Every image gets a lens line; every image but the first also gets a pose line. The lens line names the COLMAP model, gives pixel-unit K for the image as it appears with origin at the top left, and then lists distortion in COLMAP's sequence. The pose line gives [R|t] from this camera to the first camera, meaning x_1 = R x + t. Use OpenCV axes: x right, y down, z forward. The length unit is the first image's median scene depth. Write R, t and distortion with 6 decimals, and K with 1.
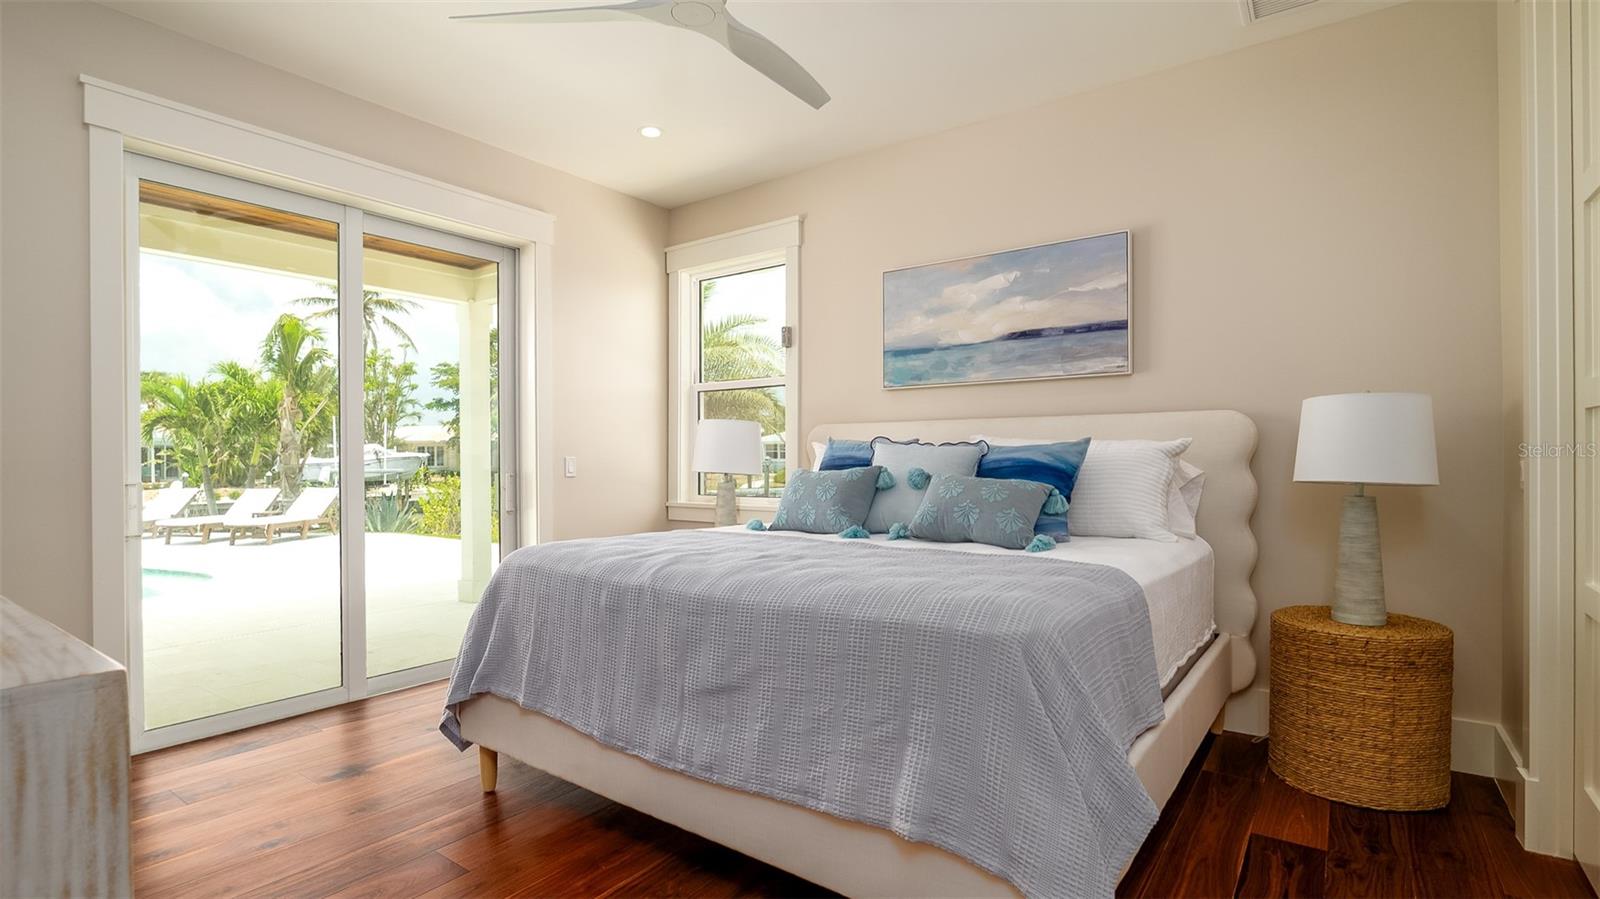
lens RADIAL K [[730.4, 0, 794.3], [0, 730.4, 454.0], [0, 0, 1]] dist [-0.004574, 0.000030]
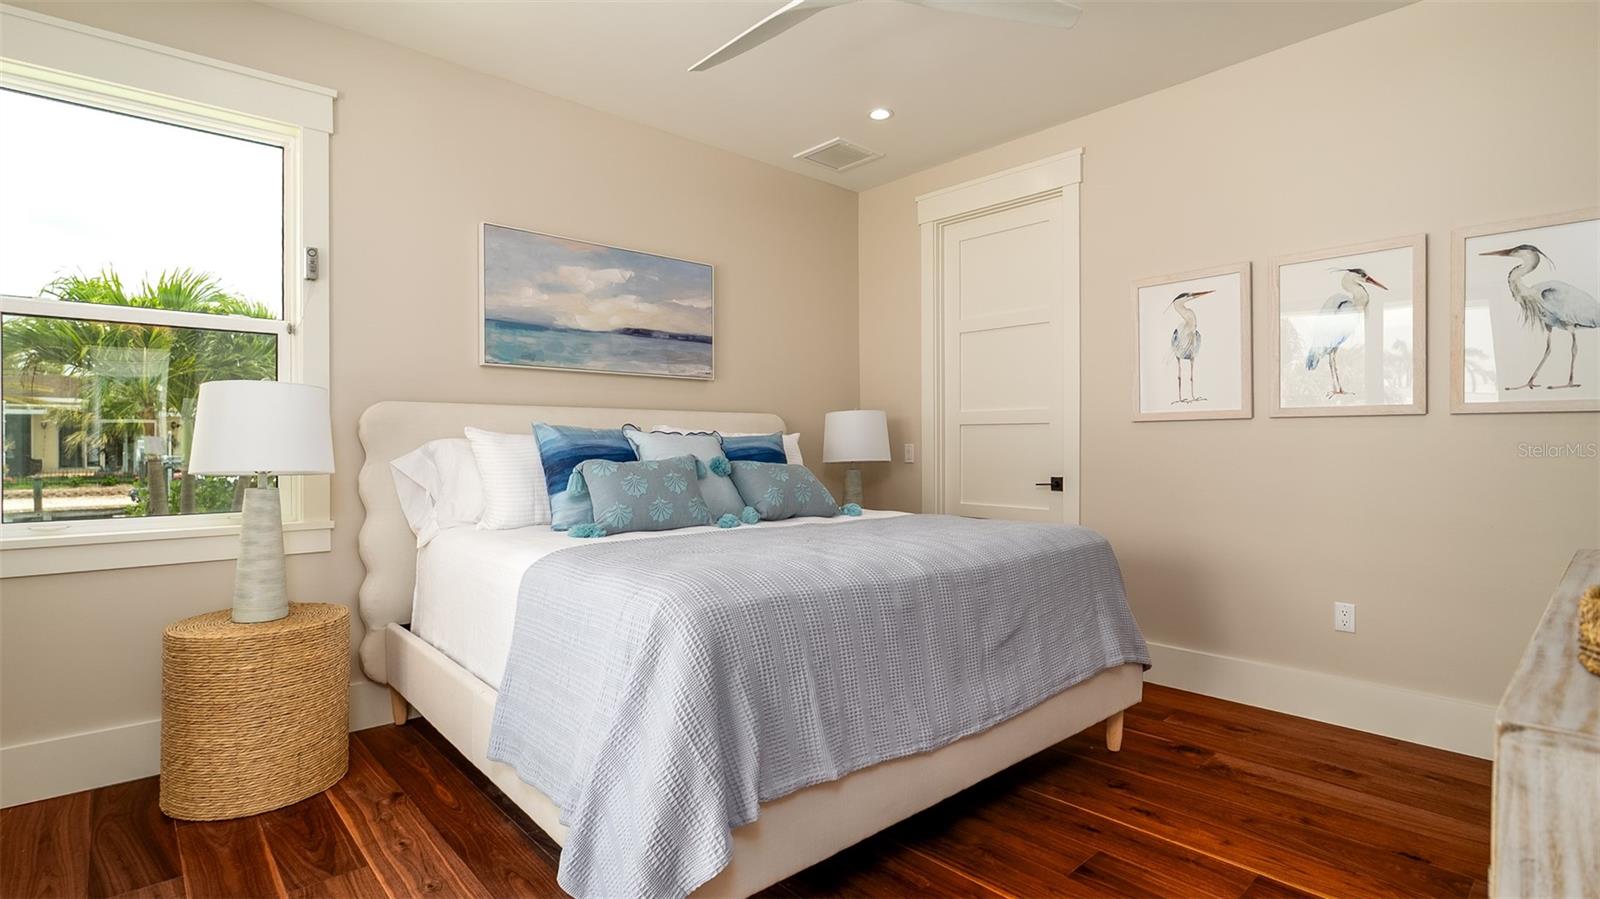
lens RADIAL K [[768.0, 0, 793.7], [0, 768.0, 405.5], [0, 0, 1]] dist [-0.009734, -0.000097]
pose [[0.214741, 0.054208, 0.975165, -0.724715], [-0.001931, 0.998480, -0.055078, 0.004613], [-0.976669, 0.009944, 0.214520, 0.539102]]
